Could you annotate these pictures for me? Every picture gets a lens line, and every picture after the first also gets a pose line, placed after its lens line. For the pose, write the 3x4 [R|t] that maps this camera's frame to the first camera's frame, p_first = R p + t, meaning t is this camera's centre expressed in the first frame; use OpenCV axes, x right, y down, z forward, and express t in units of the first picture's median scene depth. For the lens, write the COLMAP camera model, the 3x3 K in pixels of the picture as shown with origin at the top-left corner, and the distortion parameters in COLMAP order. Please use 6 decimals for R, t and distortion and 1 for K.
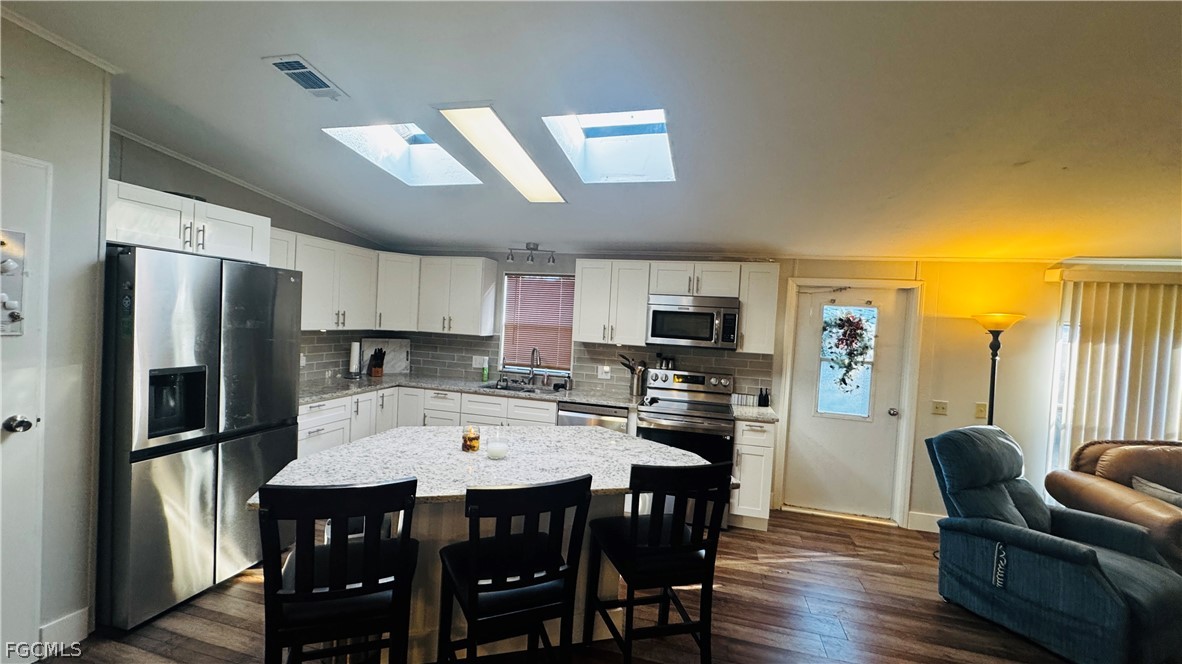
lens RADIAL K [[471.8, 0, 591.0], [0, 471.8, 332.0], [0, 0, 1]] dist [-0.002555, 0.000057]
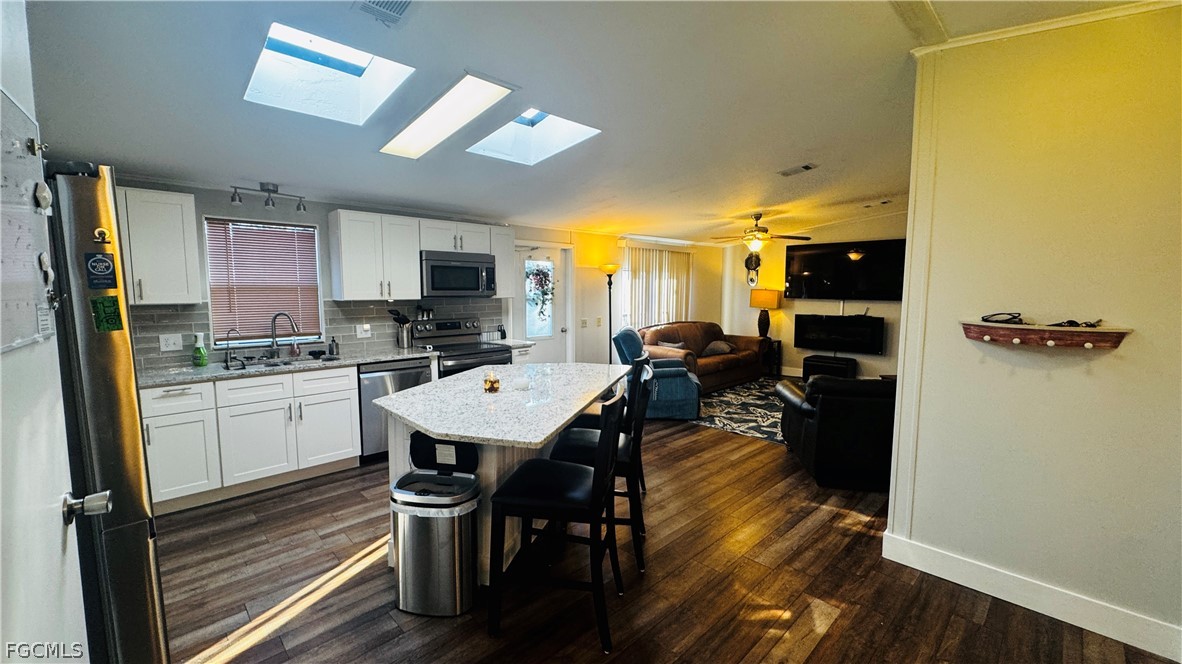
lens RADIAL K [[471.8, 0, 591.0], [0, 471.8, 332.0], [0, 0, 1]] dist [-0.002555, 0.000057]
pose [[0.518395, -0.132788, 0.844769, -0.614939], [0.044862, 0.990733, 0.128202, -0.017223], [-0.853964, -0.028561, 0.519548, 0.118027]]
